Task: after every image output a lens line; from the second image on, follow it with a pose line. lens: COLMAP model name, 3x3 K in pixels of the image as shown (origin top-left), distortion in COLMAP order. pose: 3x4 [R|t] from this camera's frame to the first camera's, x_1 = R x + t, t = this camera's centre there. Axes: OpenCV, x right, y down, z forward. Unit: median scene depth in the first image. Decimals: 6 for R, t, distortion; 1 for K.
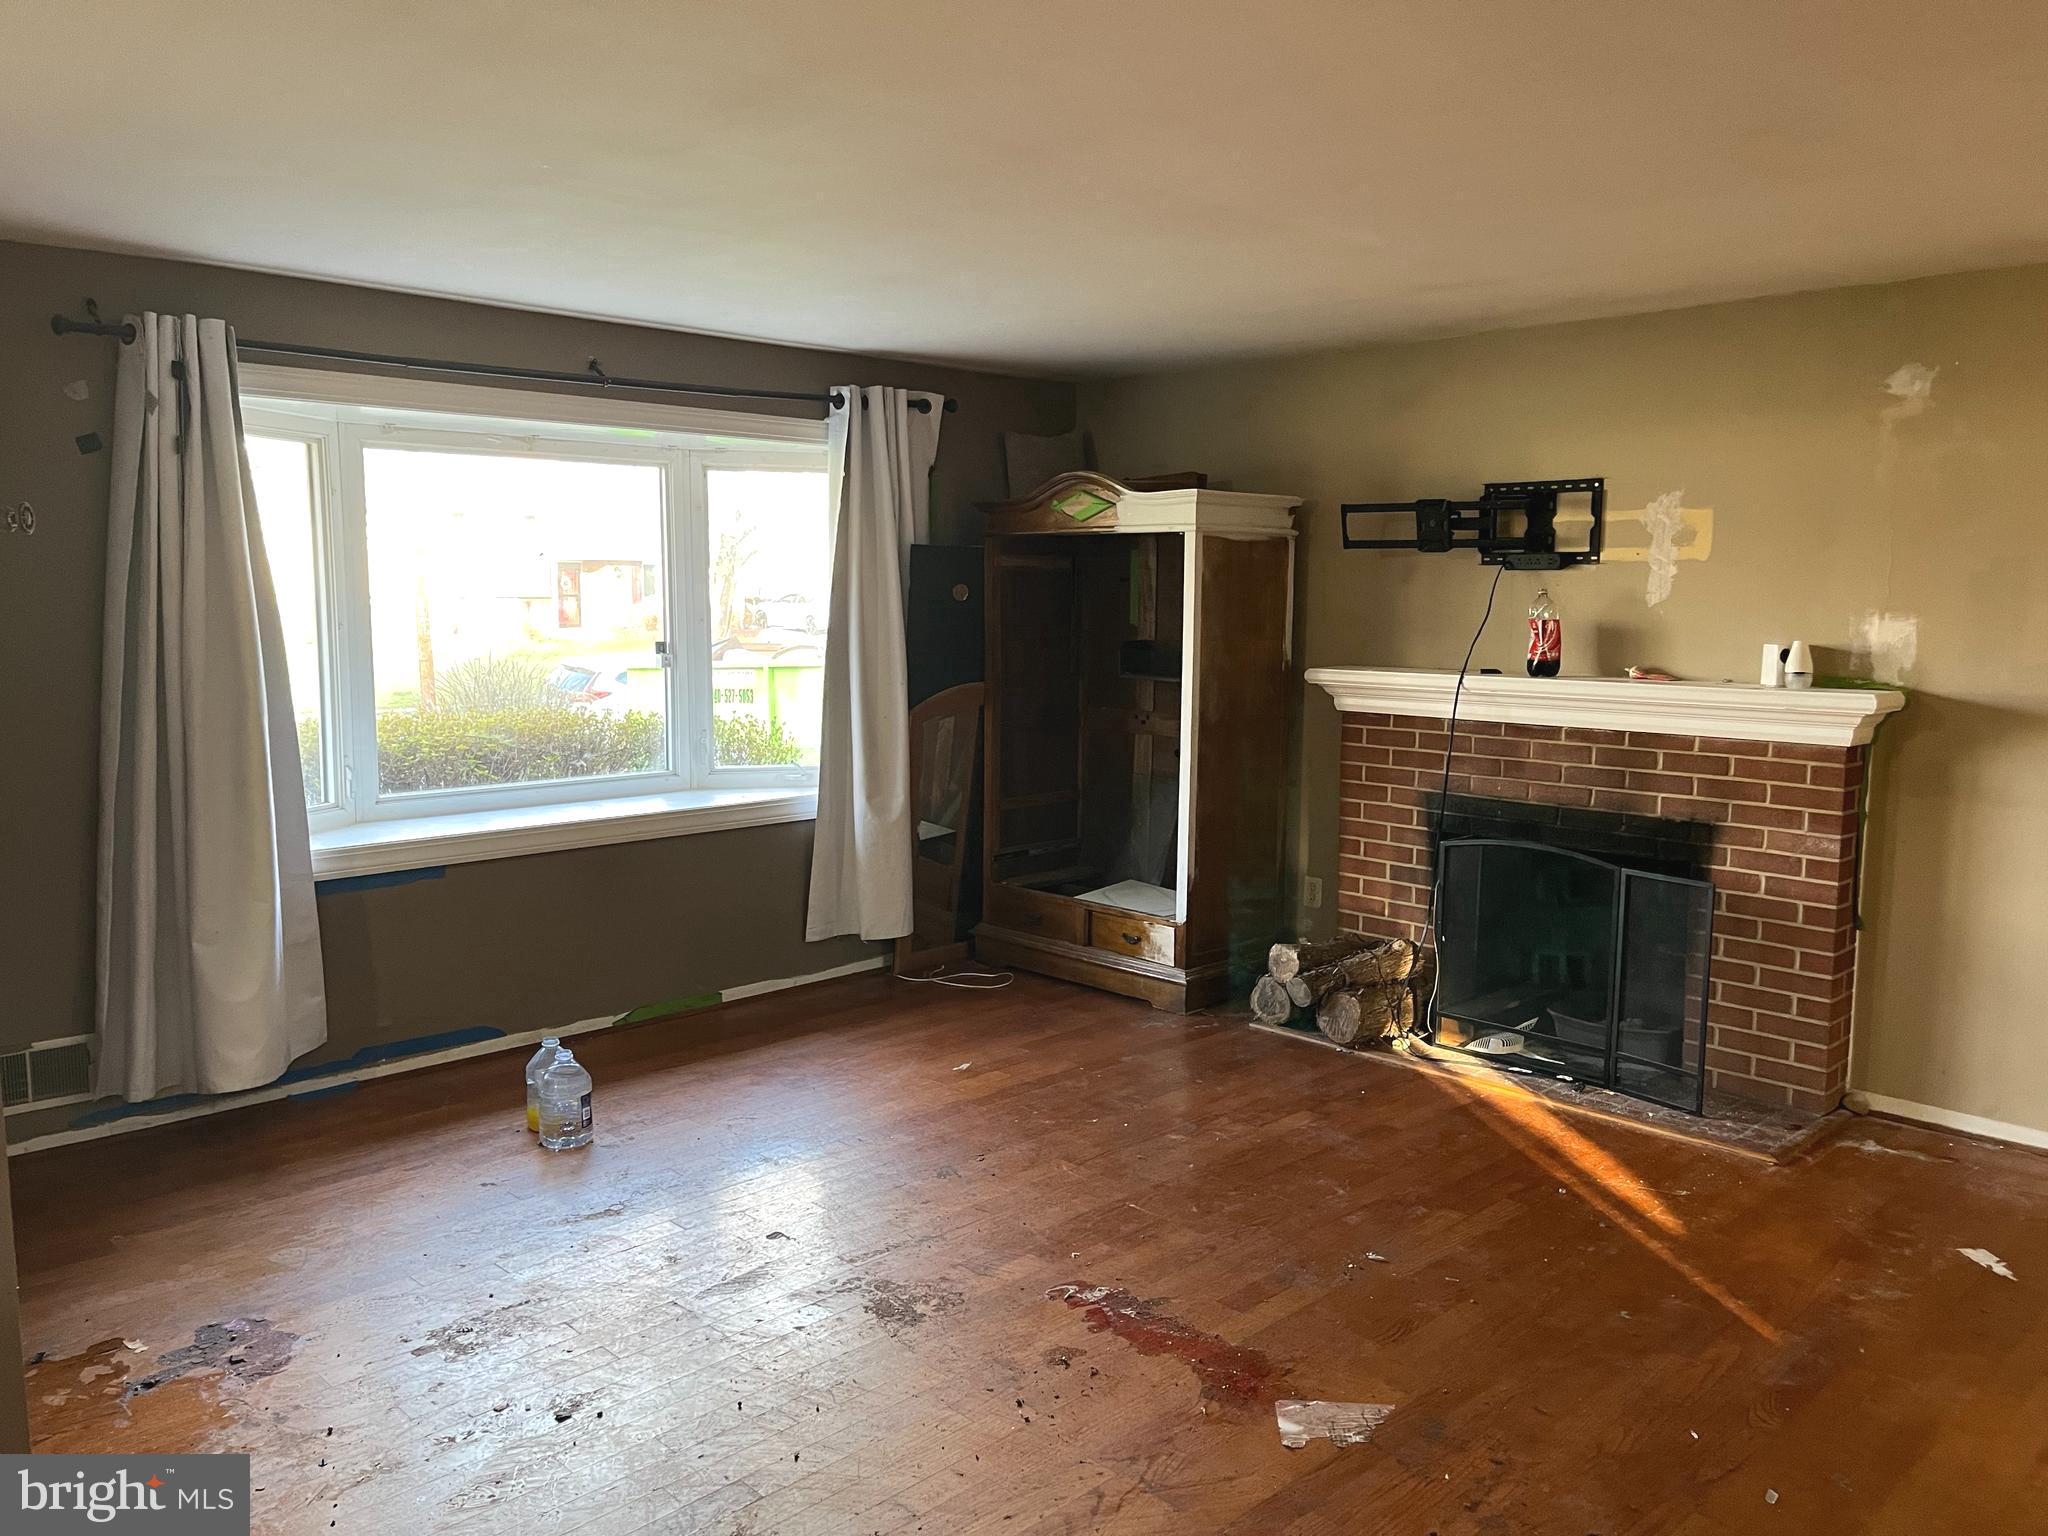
lens RADIAL K [[1561.9, 0, 1024.0], [0, 1561.9, 768.0], [0, 0, 1]] dist [0.012634, -0.007001]
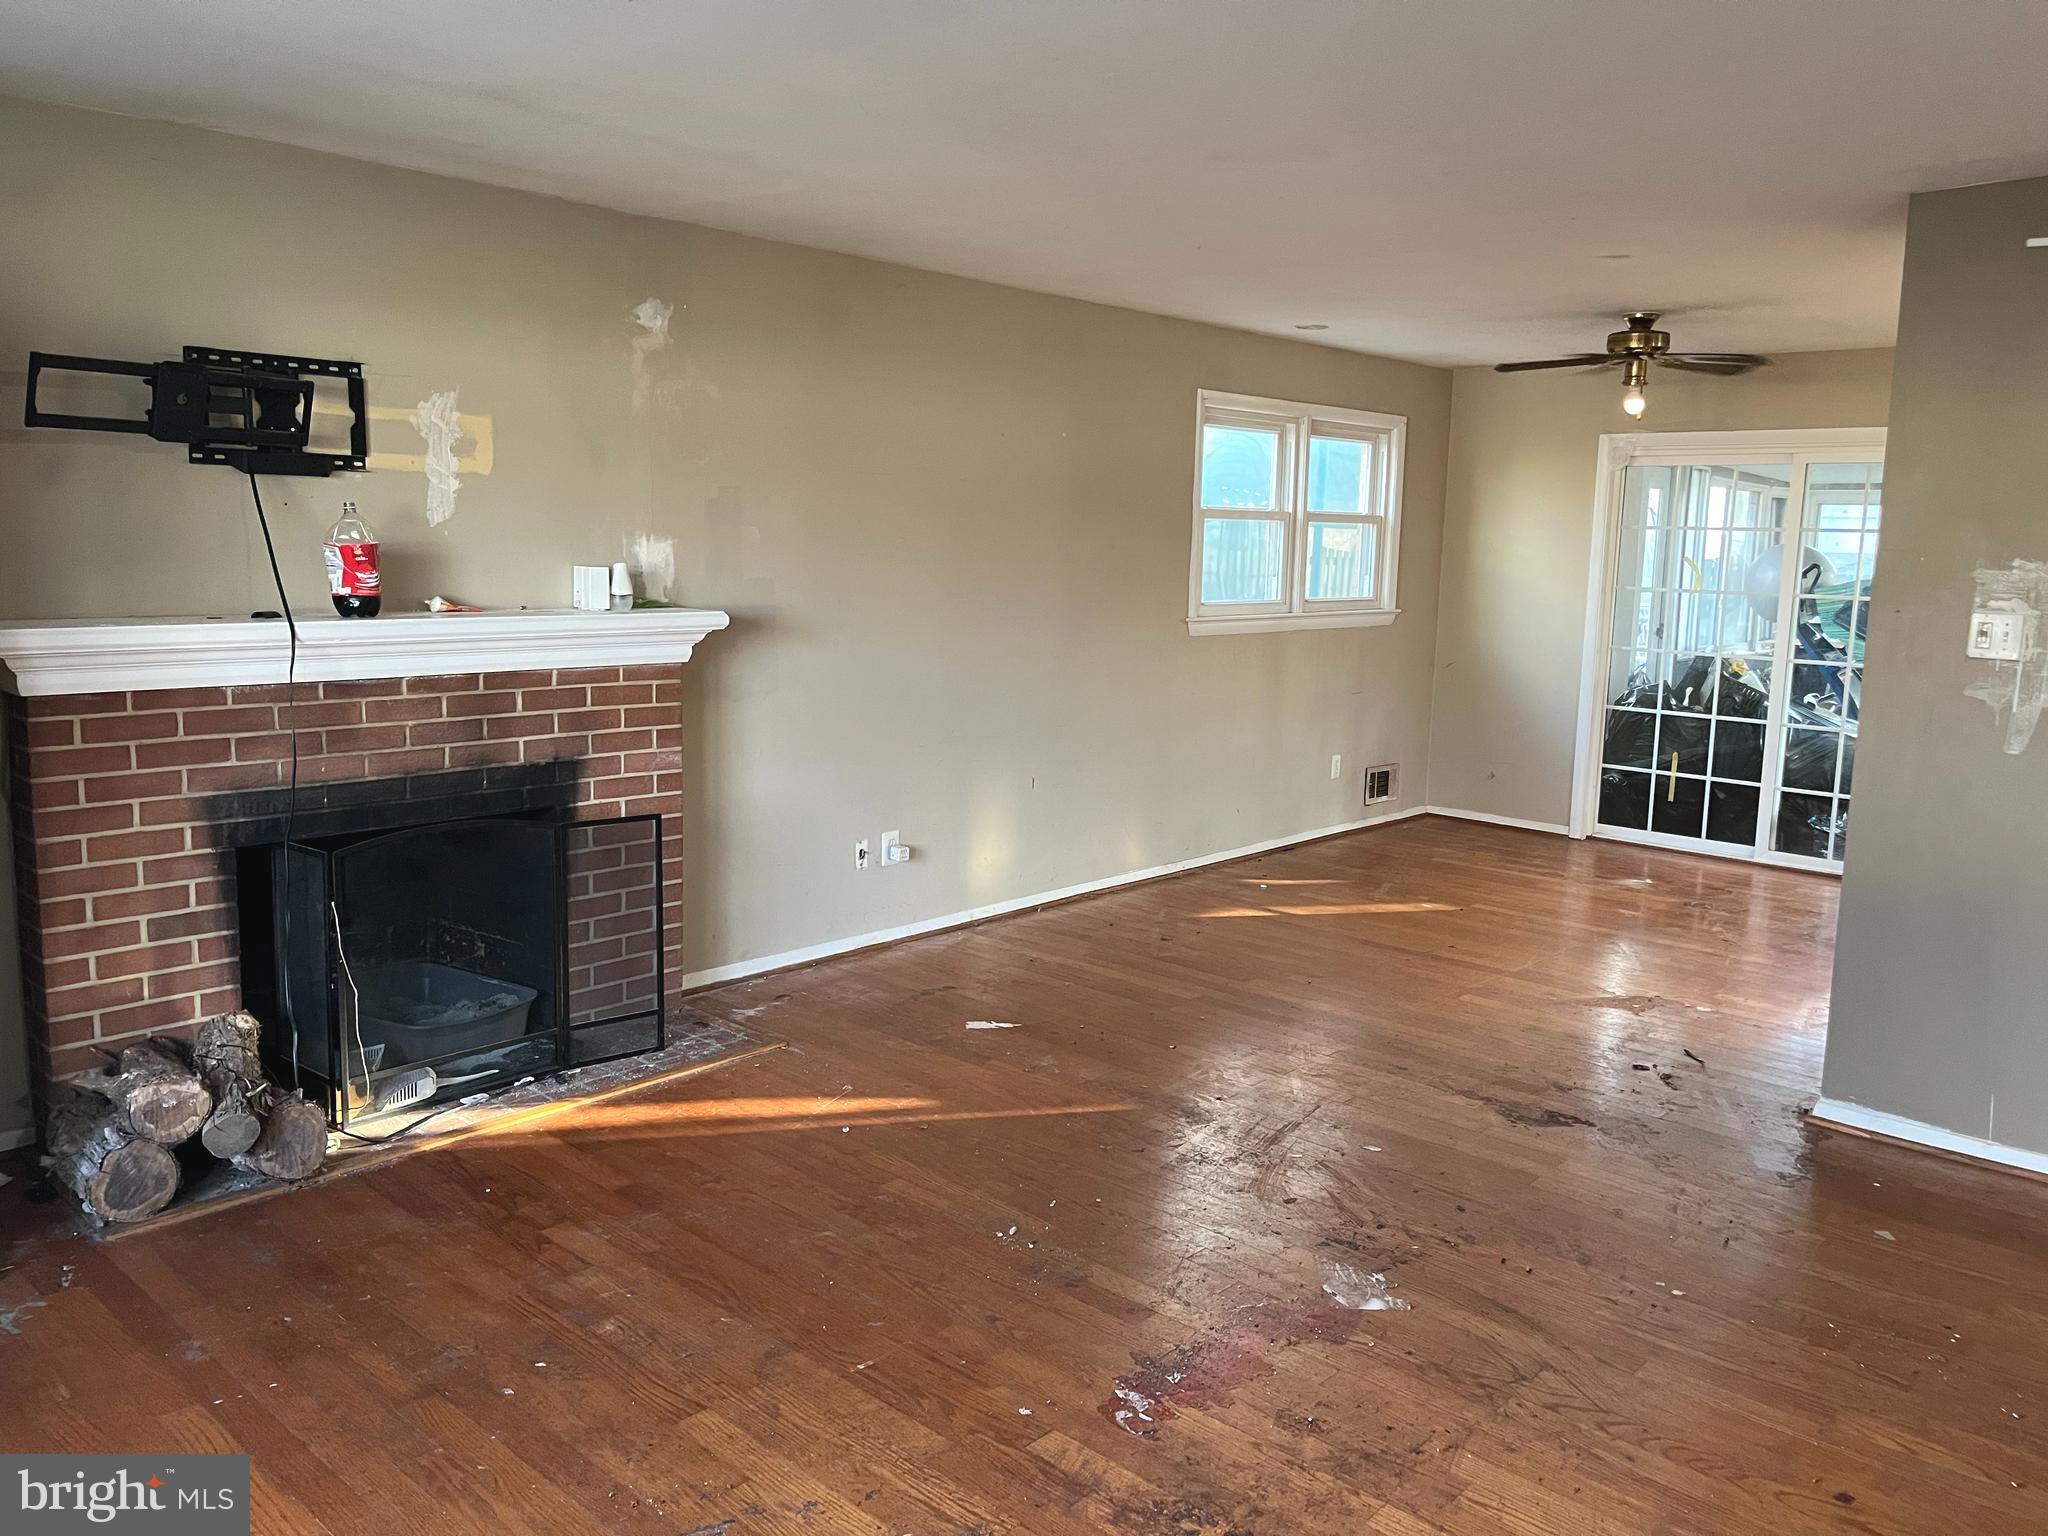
lens RADIAL K [[1561.9, 0, 1024.0], [0, 1561.9, 768.0], [0, 0, 1]] dist [0.012634, -0.007001]
pose [[-0.080401, -0.155936, 0.984490, -0.490726], [0.087957, 0.982724, 0.162840, -0.085434], [-0.992874, 0.099686, -0.065296, 0.760288]]
